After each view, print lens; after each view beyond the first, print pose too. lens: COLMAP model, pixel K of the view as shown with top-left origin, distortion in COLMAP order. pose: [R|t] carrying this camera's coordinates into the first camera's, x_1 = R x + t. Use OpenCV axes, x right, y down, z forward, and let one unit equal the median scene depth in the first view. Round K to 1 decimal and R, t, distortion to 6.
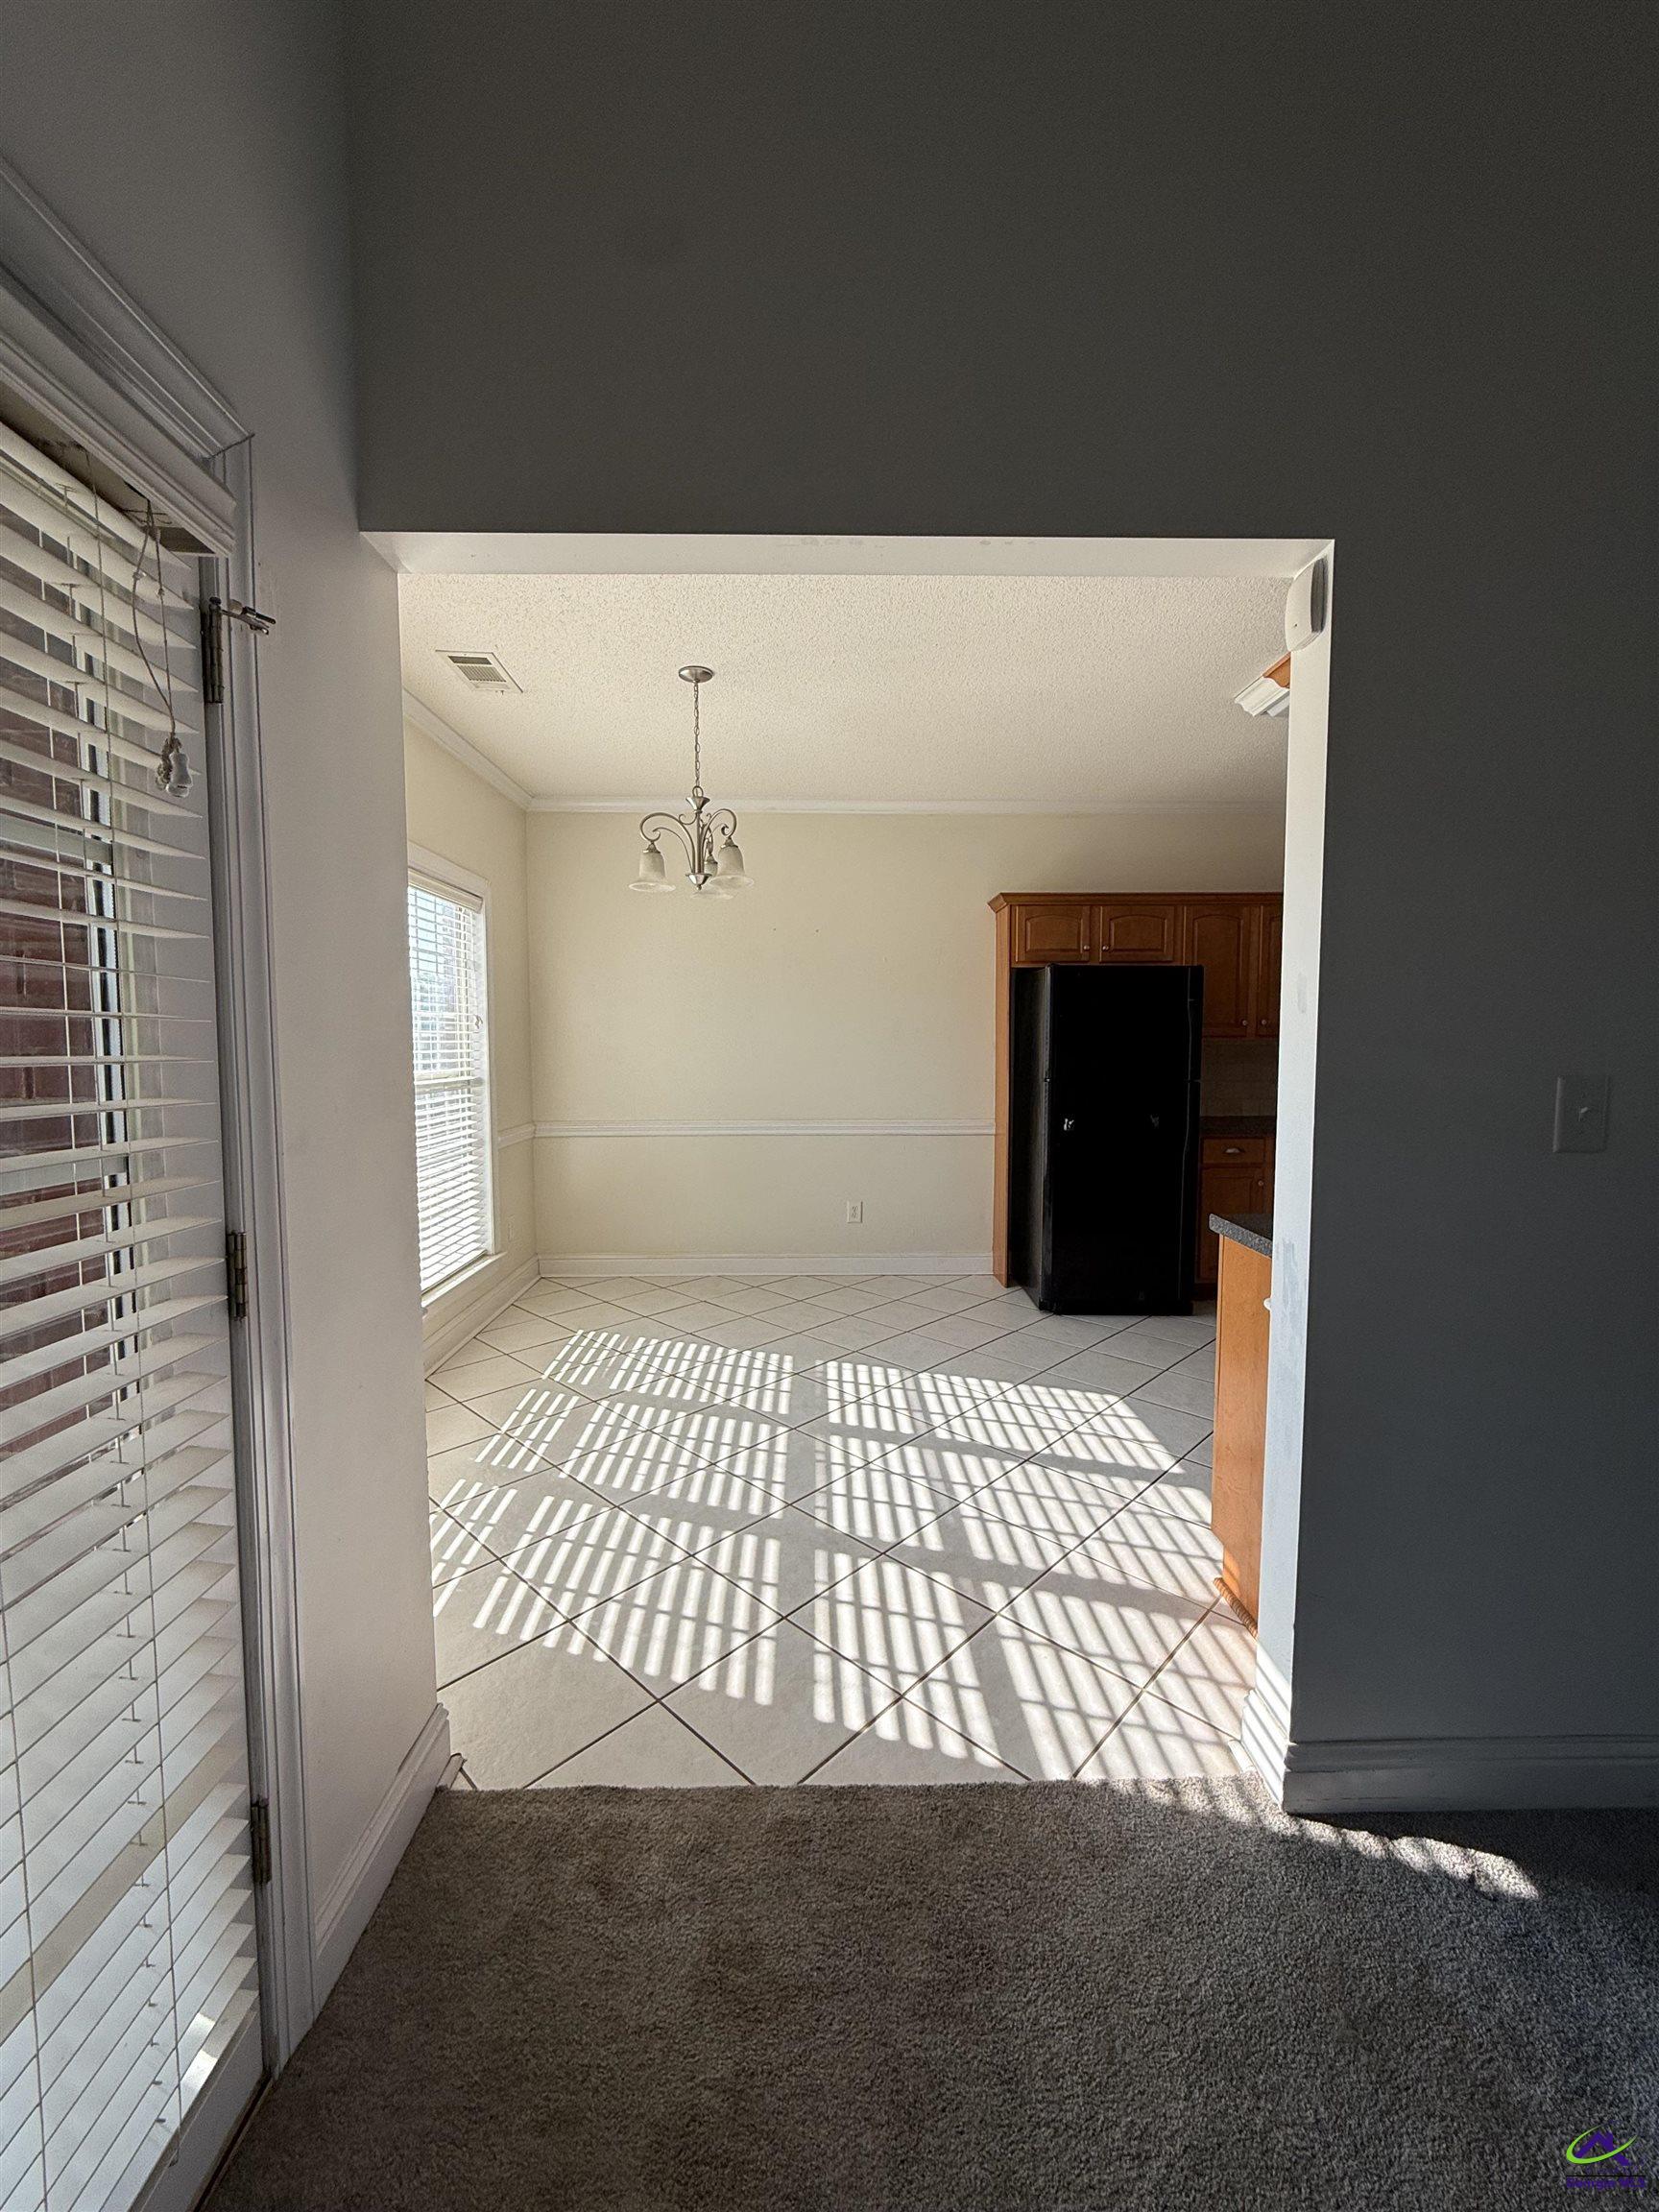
lens RADIAL K [[873.7, 0, 832.7], [0, 873.7, 1096.5], [0, 0, 1]] dist [-0.010916, 0.002729]
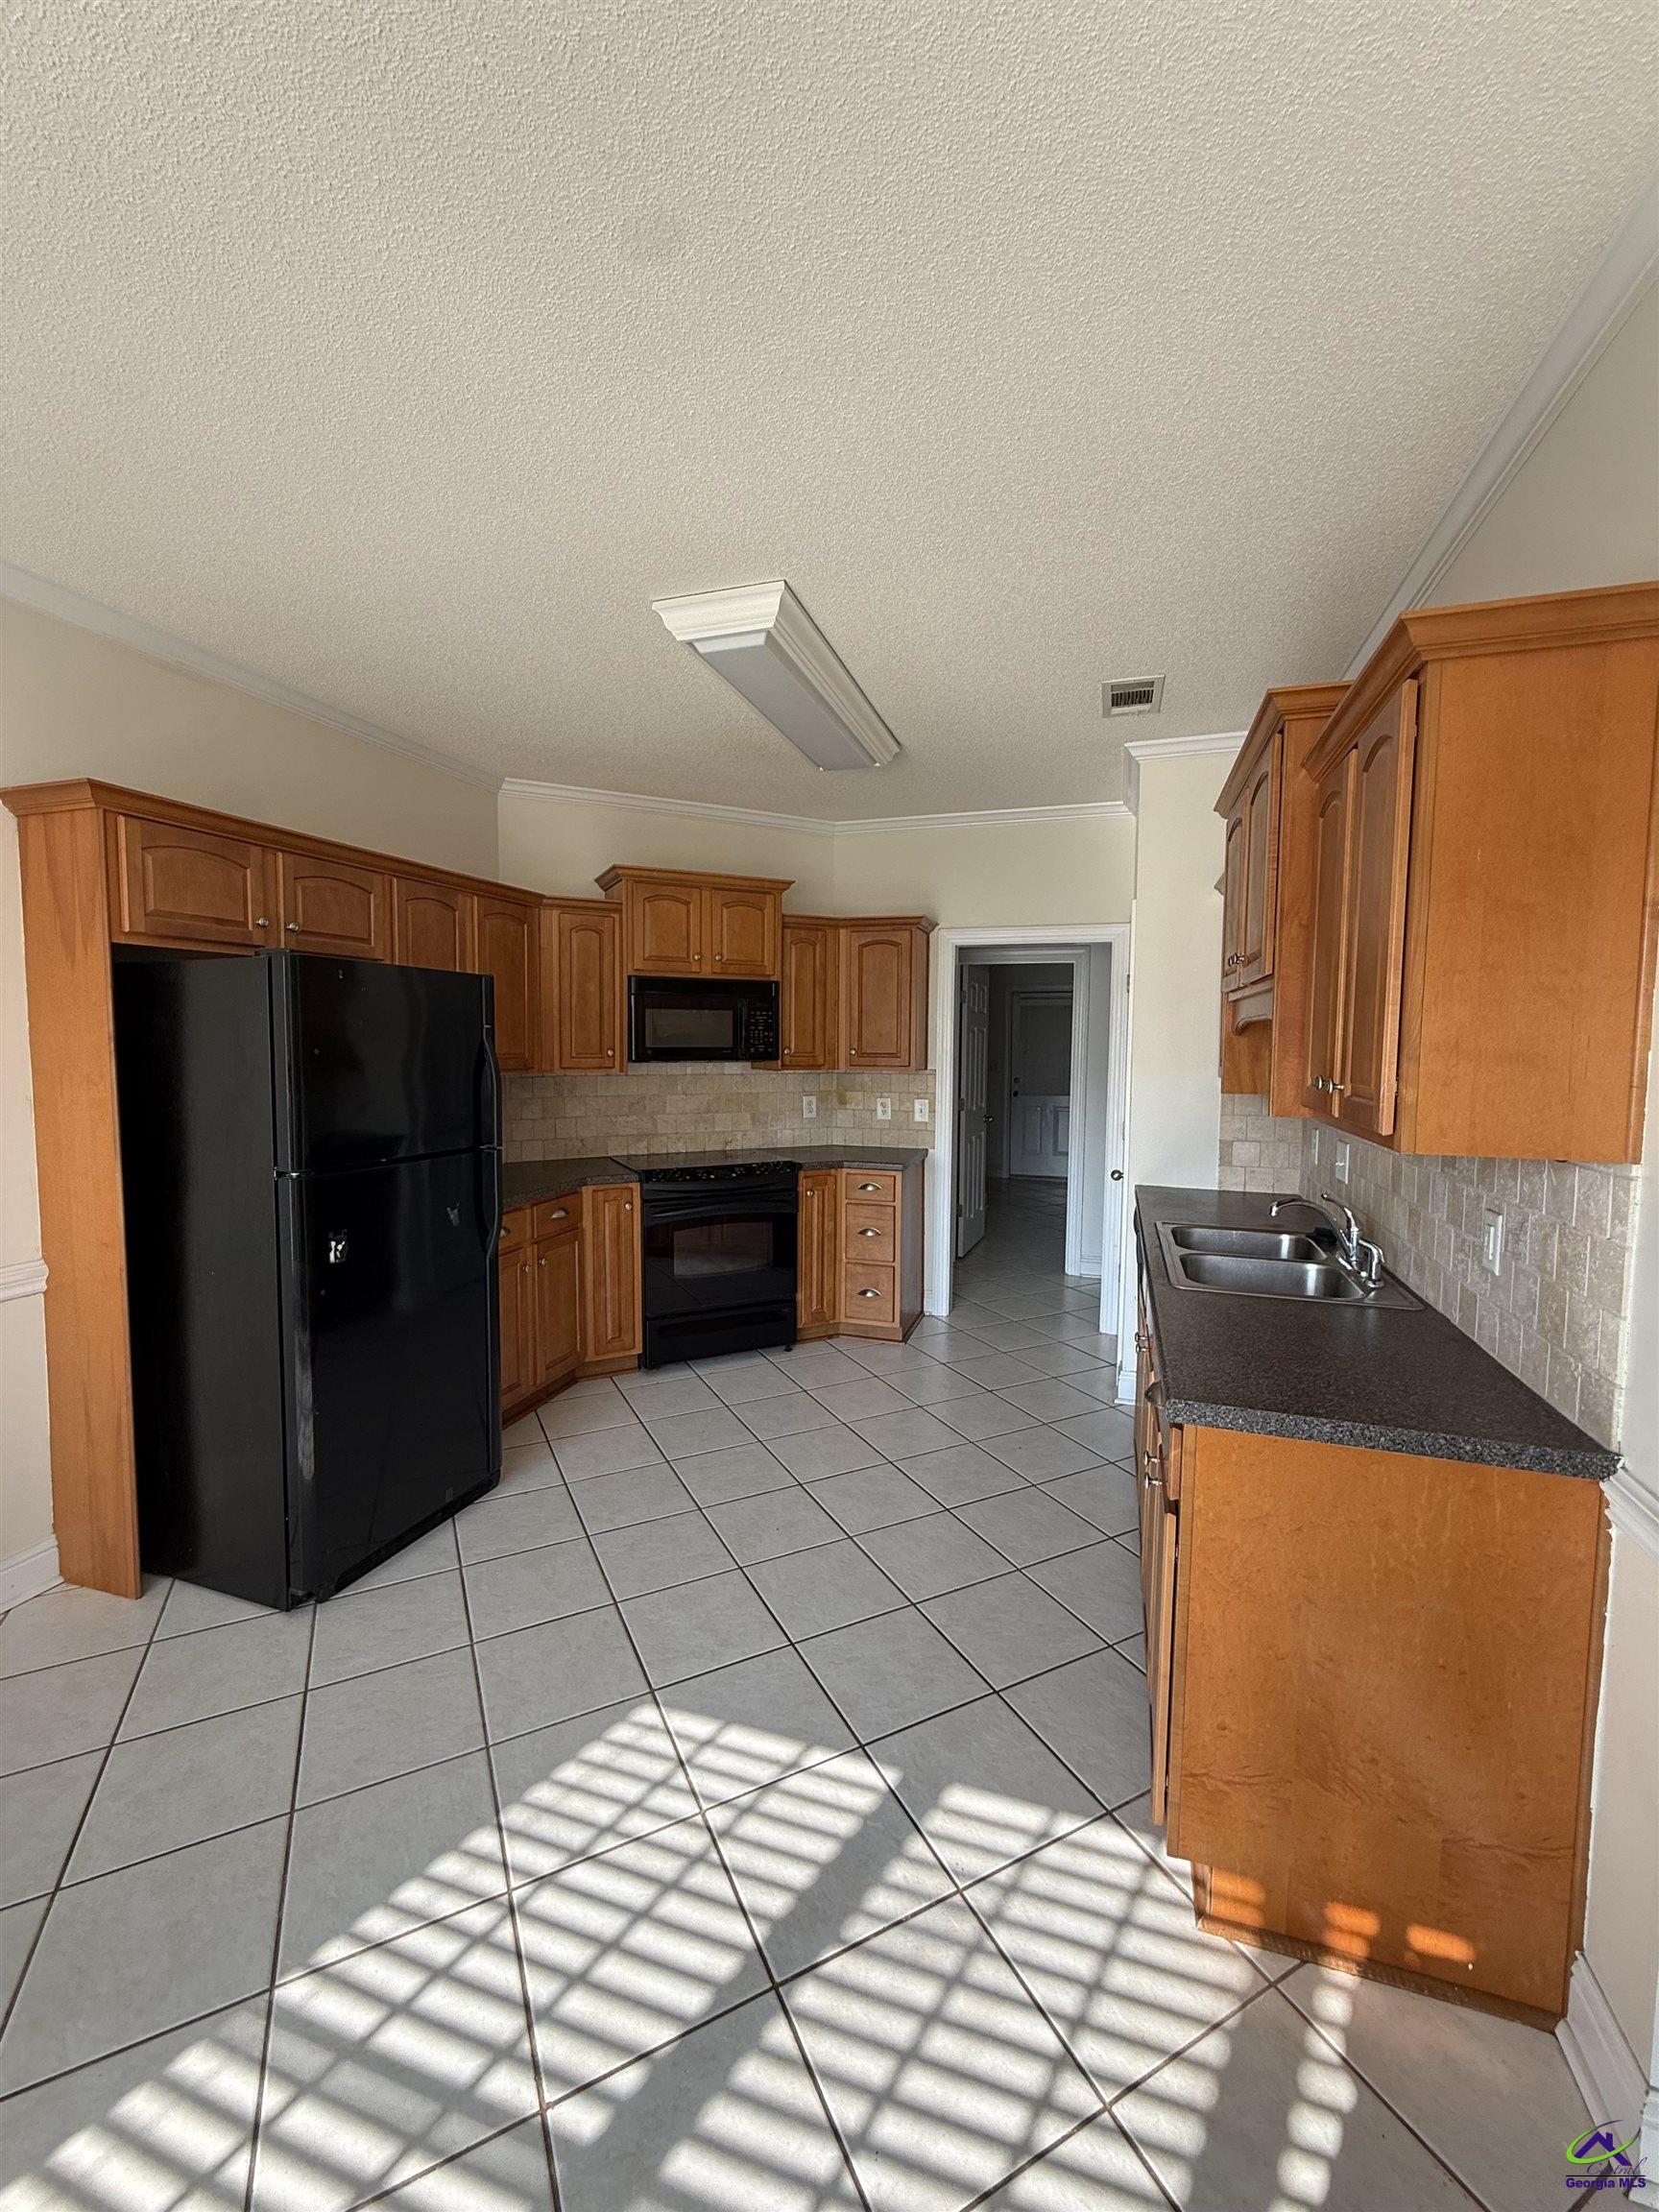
lens RADIAL K [[873.7, 0, 832.7], [0, 873.7, 1096.5], [0, 0, 1]] dist [-0.010916, 0.002729]
pose [[0.323729, -0.055125, 0.944543, -0.193429], [0.047545, 0.997988, 0.041949, -0.102242], [-0.944954, 0.031329, 0.325699, 0.751698]]
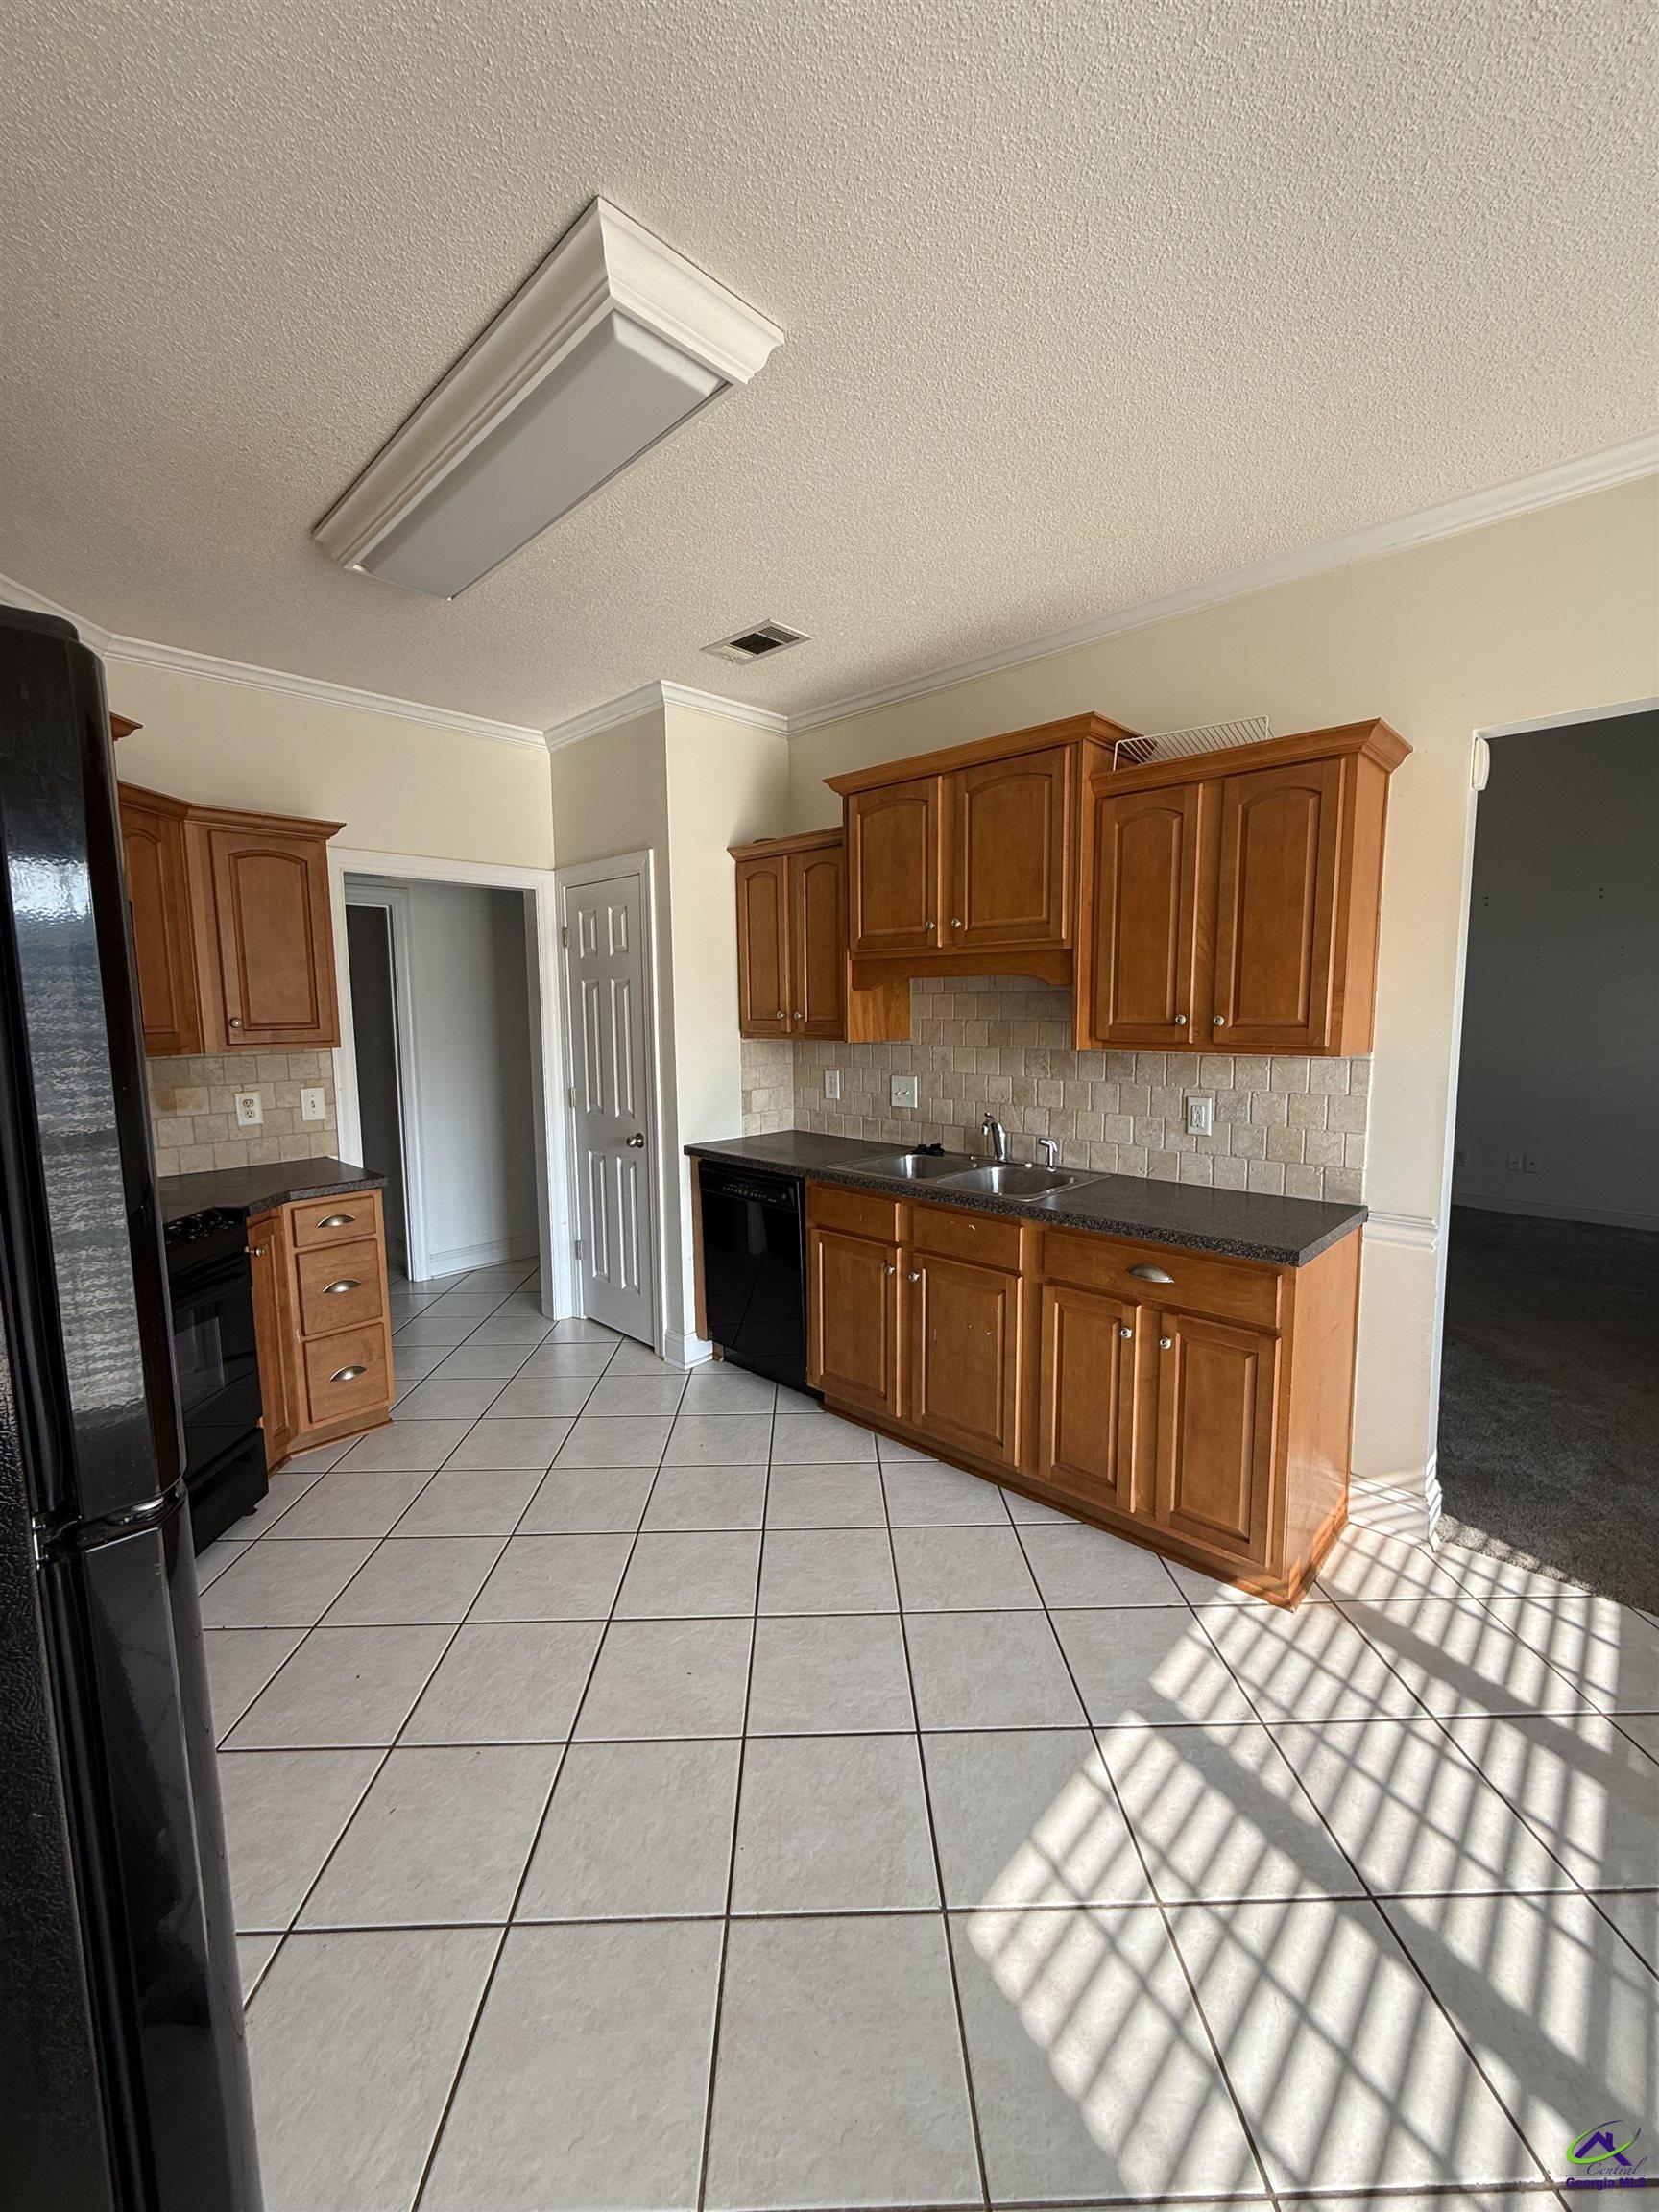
lens RADIAL K [[879.0, 0, 824.0], [0, 879.0, 1096.1], [0, 0, 1]] dist [0.000935, -0.000100]
pose [[-0.705493, -0.064586, 0.705768, 0.109354], [0.056570, 0.987530, 0.146919, -0.141257], [-0.706456, 0.143576, -0.693042, 1.445295]]
